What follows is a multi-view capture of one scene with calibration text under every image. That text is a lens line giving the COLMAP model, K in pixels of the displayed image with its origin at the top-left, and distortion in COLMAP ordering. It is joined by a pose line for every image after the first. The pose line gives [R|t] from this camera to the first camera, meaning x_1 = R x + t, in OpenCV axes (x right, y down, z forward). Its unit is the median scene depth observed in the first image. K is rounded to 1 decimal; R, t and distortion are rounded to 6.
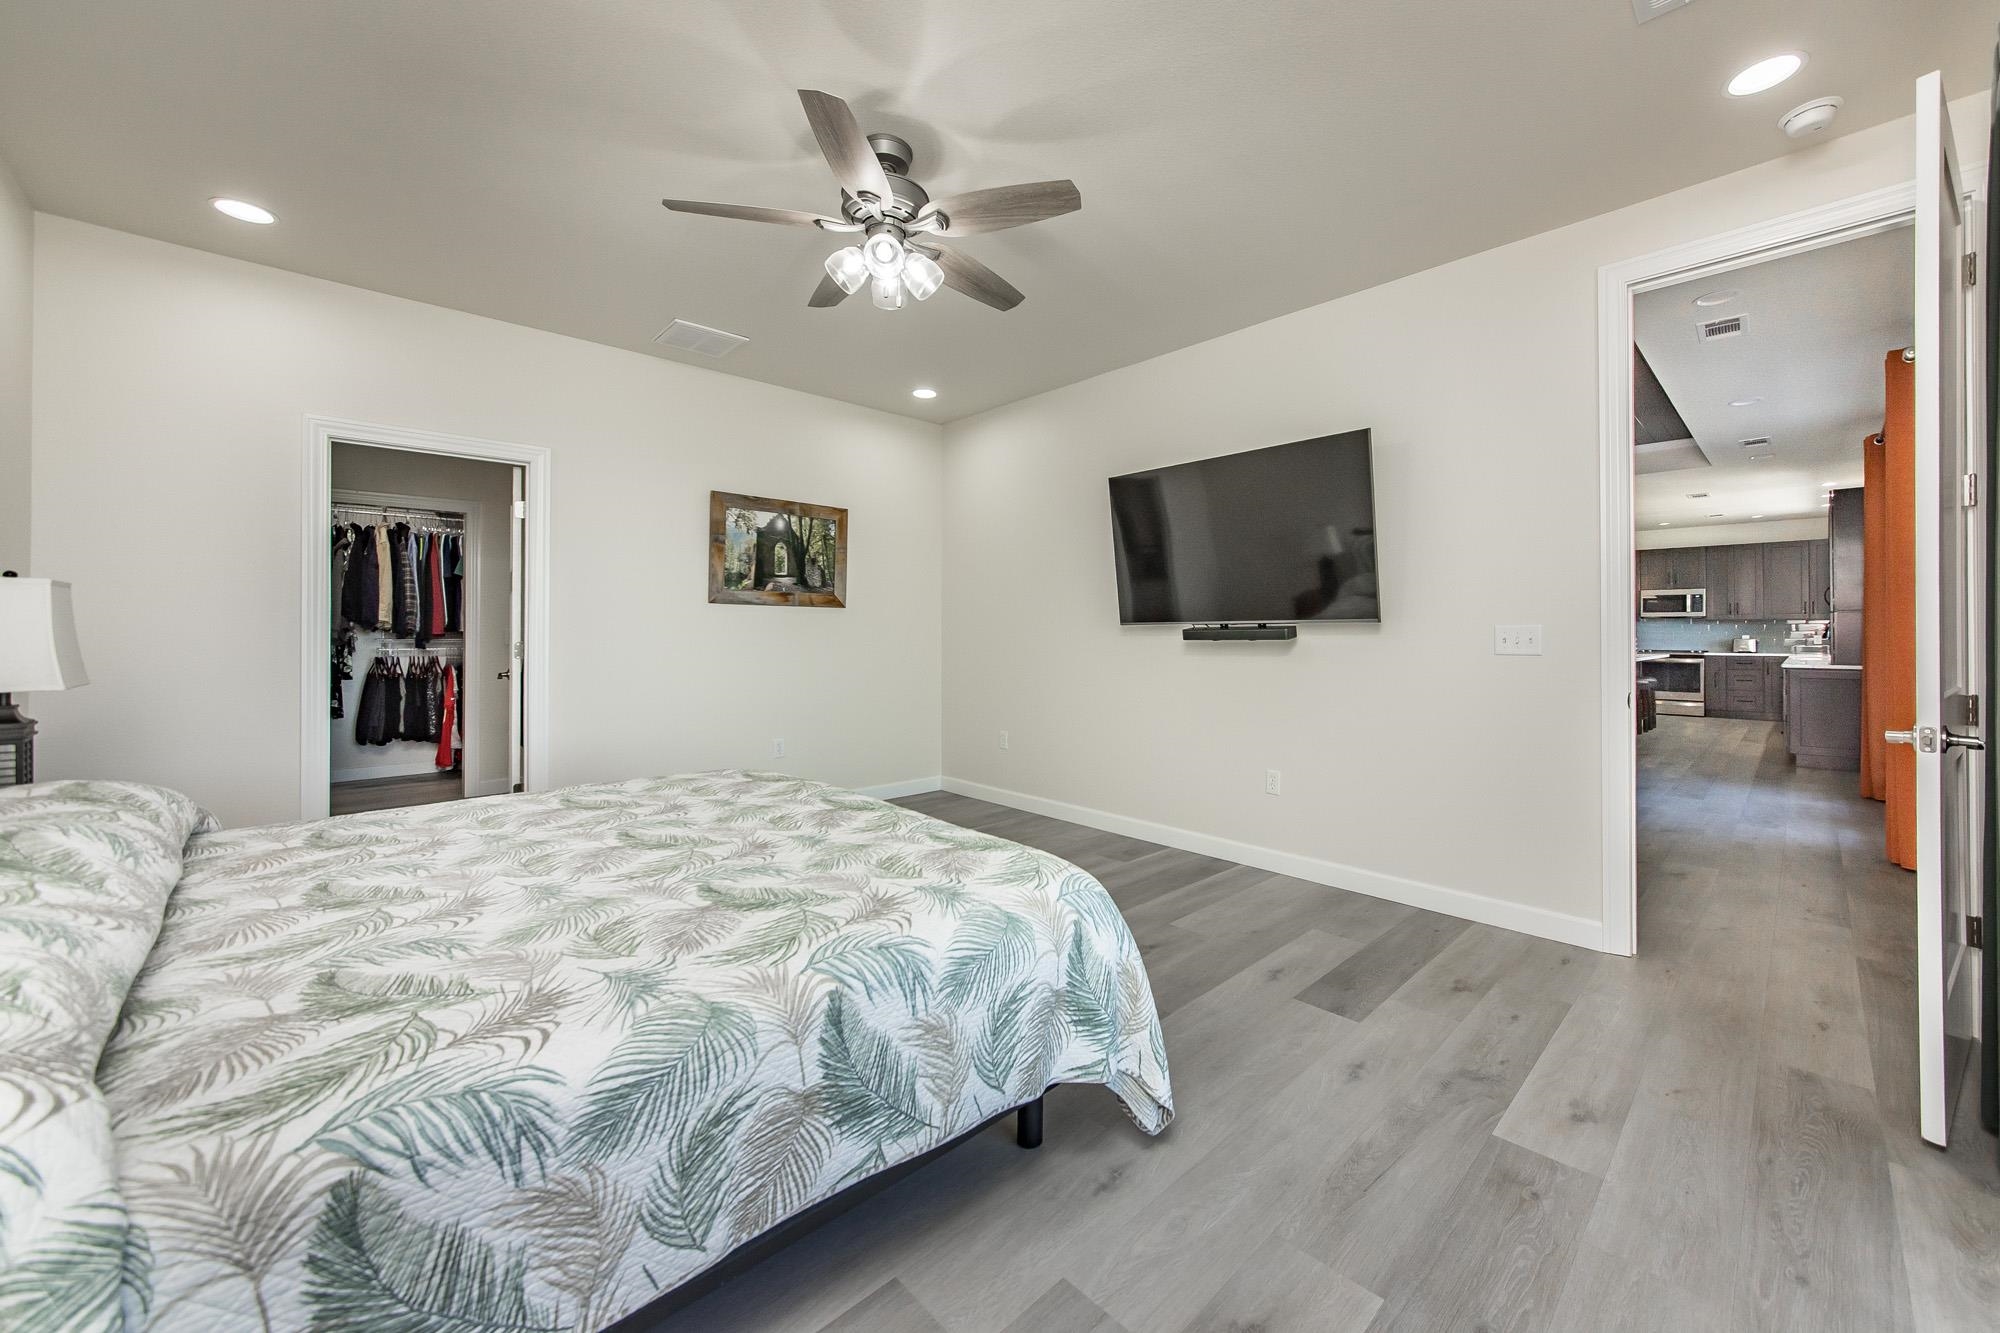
lens RADIAL K [[740.2, 0, 1078.8], [0, 740.2, 632.2], [0, 0, 1]] dist [0.002215, -0.002406]
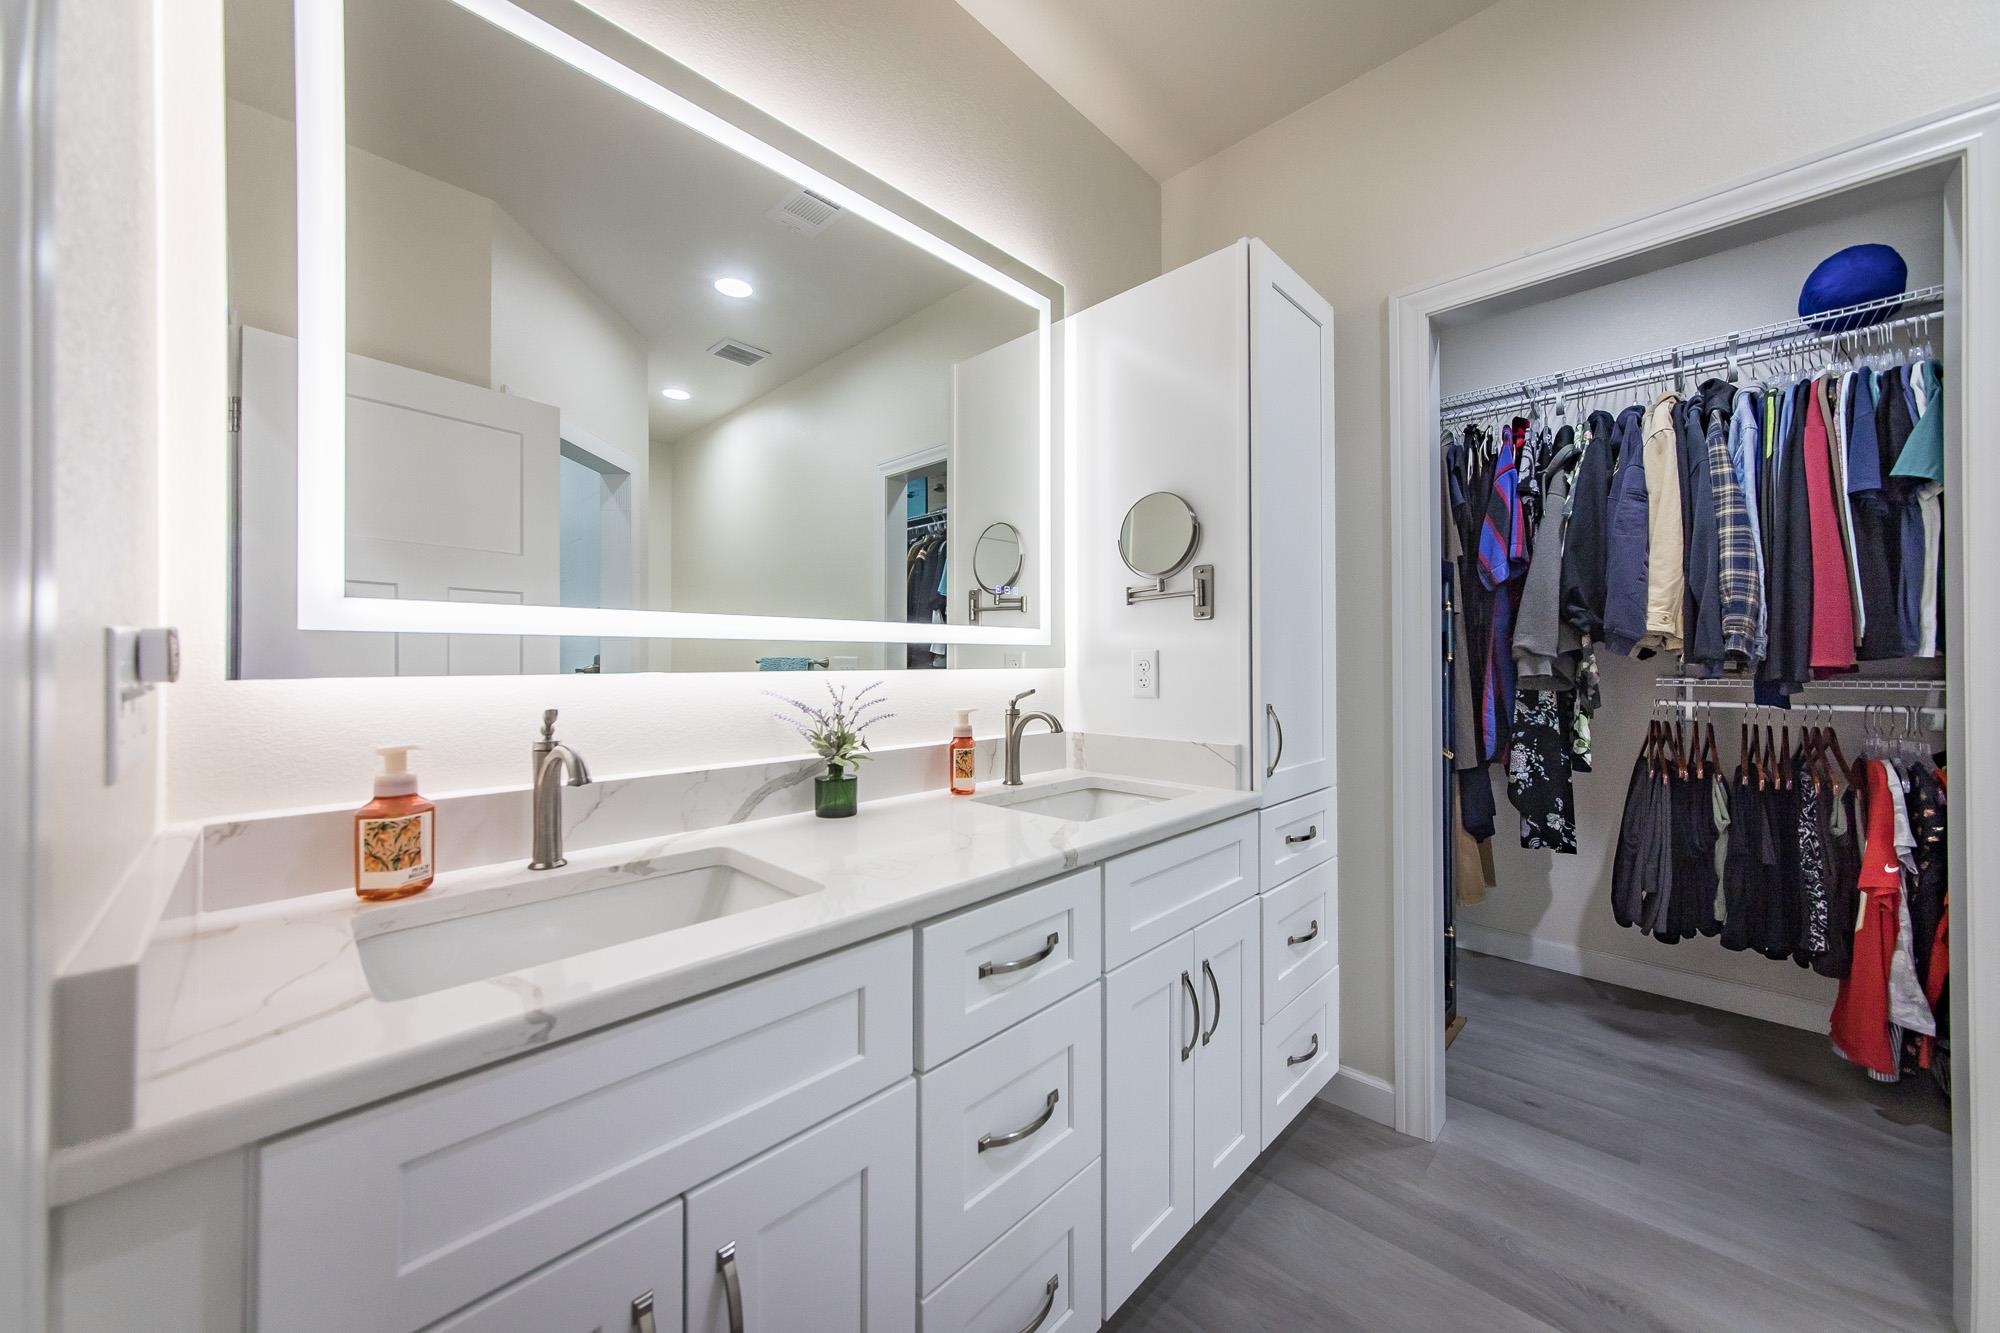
lens RADIAL K [[694.4, 0, 993.5], [0, 694.4, 659.8], [0, 0, 1]] dist [0.014739, 0.000360]
pose [[-0.009871, -0.011671, -0.999883, -0.552491], [0.002239, 0.999929, -0.011694, 0.002701], [0.999949, -0.002354, -0.009844, 0.637536]]
